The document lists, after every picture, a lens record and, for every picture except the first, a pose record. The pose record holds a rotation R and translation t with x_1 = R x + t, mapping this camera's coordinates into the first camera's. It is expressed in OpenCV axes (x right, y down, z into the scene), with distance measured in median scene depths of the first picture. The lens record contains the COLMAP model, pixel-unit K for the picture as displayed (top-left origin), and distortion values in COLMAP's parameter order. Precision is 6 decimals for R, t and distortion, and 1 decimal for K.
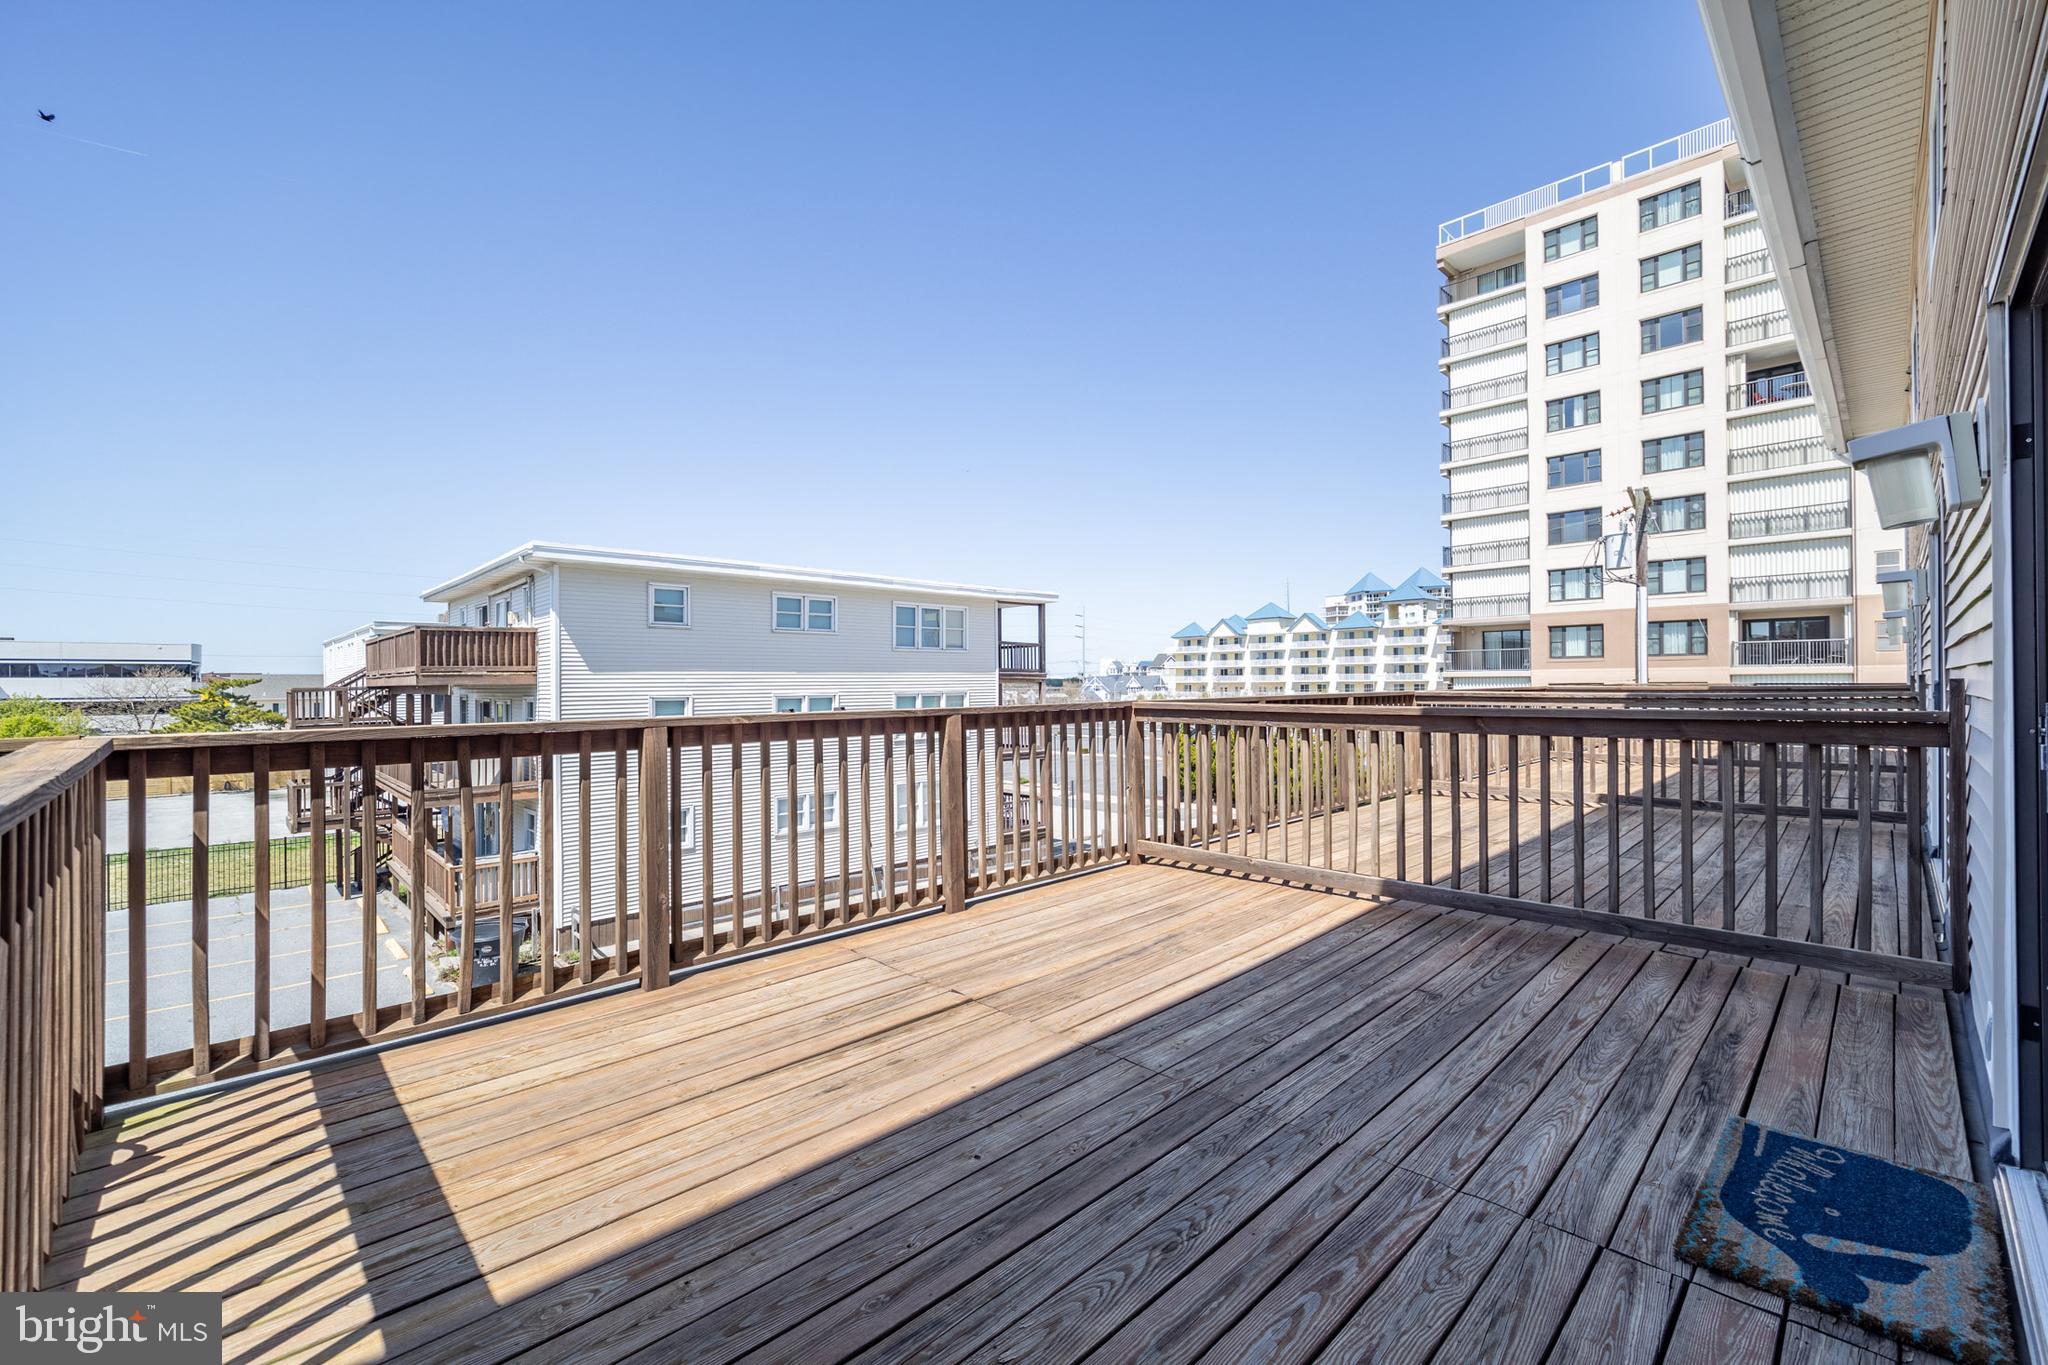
lens RADIAL K [[844.9, 0, 1026.3], [0, 844.9, 686.4], [0, 0, 1]] dist [-0.002441, 0.000494]
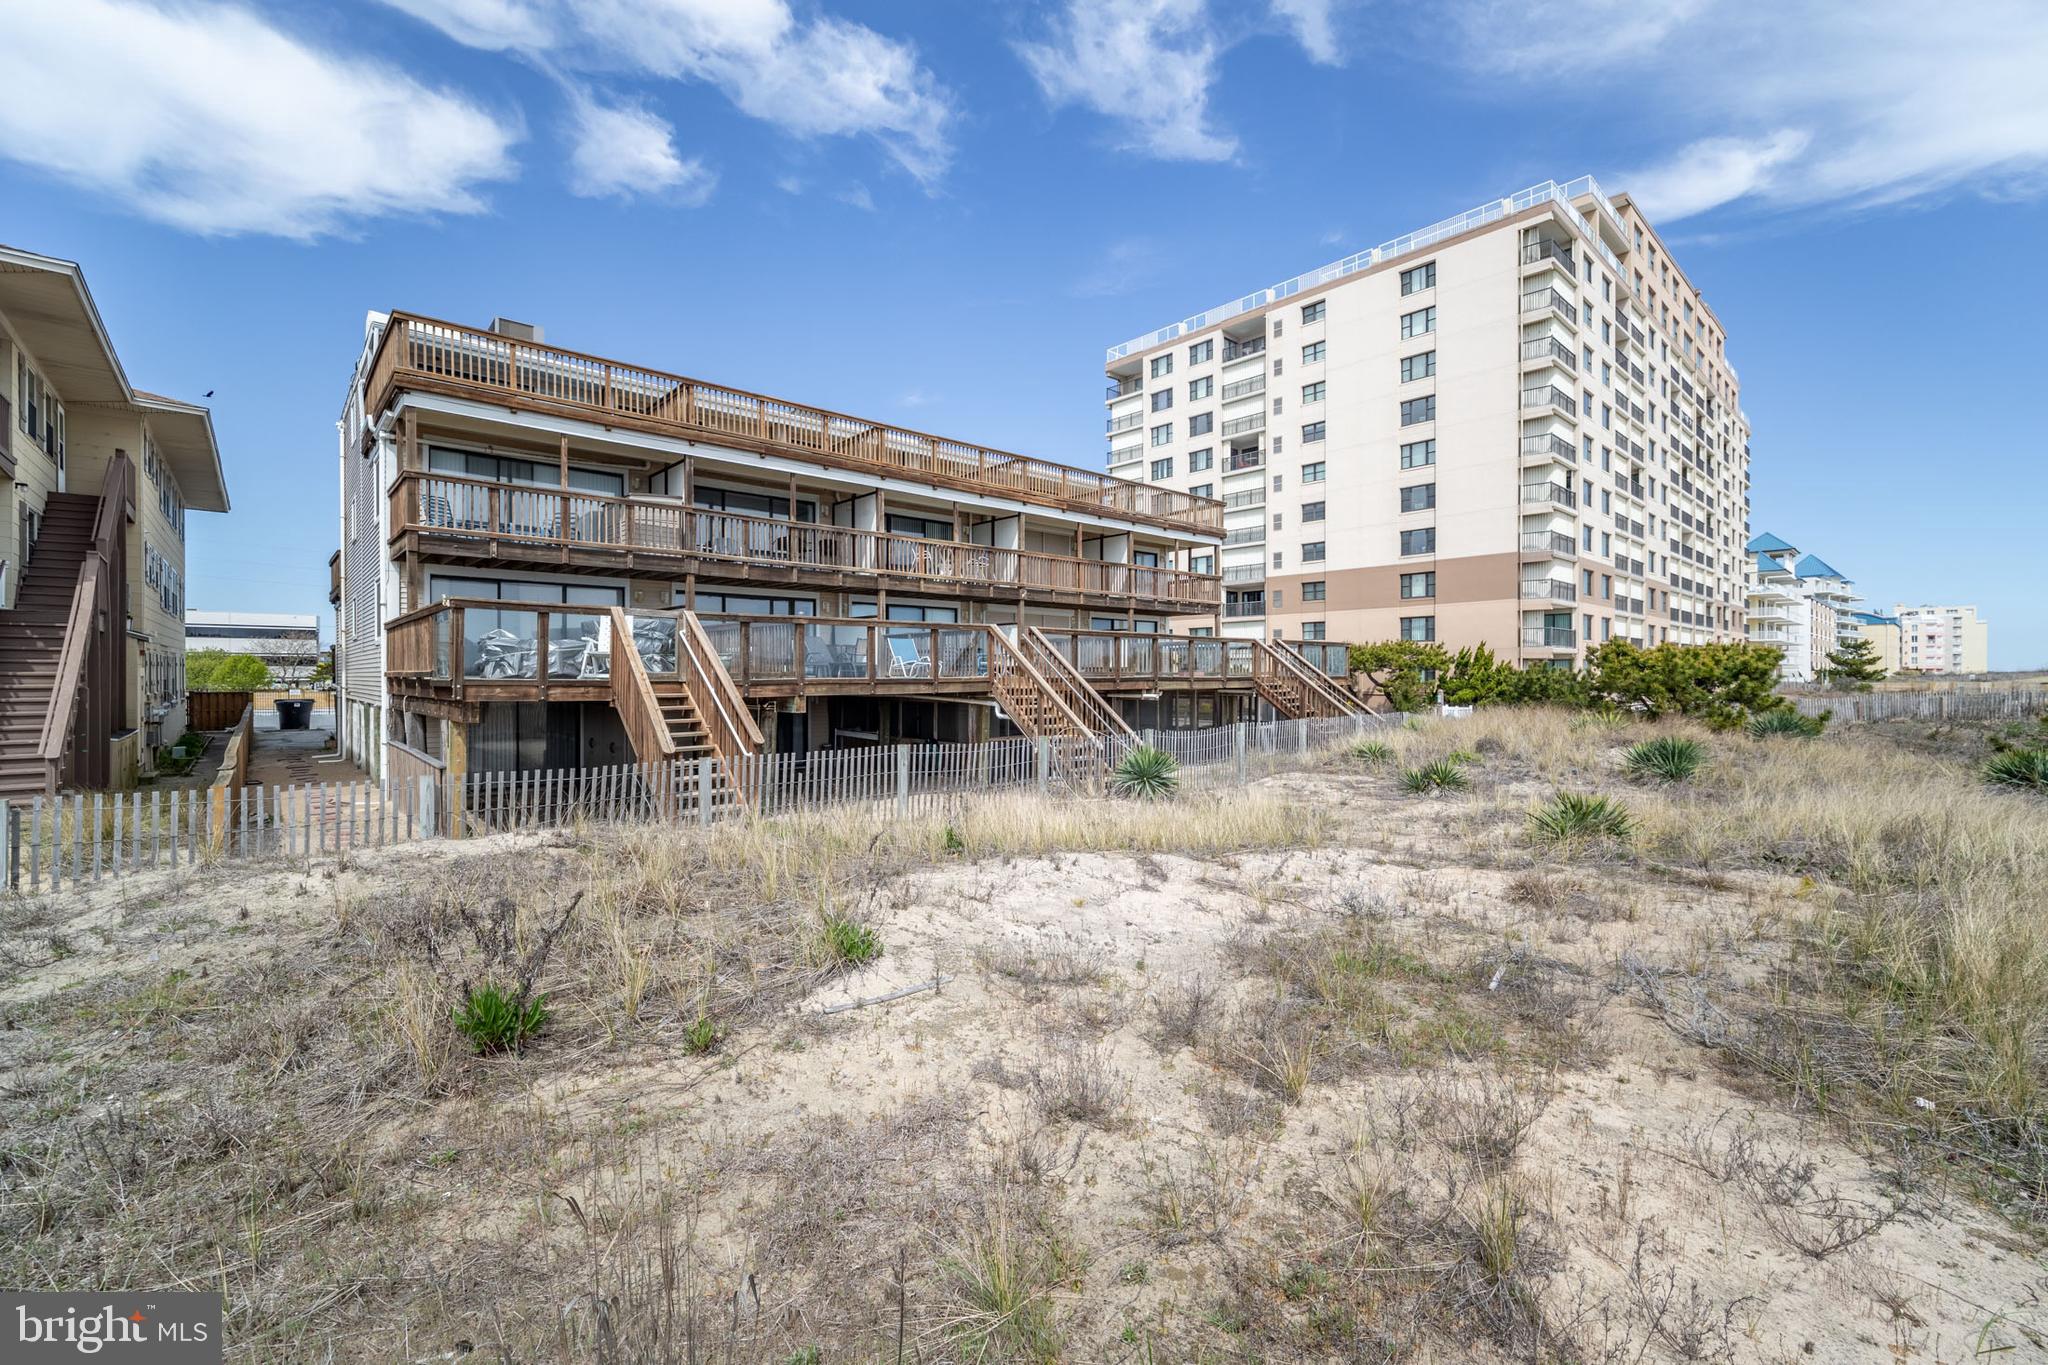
lens RADIAL K [[844.9, 0, 1021.3], [0, 844.9, 677.8], [0, 0, 1]] dist [-0.002441, 0.000494]
pose [[0.999390, 0.002302, -0.034843, 0.440918], [-0.001979, 0.999955, 0.009291, 0.081484], [0.034863, -0.009216, 0.999350, -0.733049]]
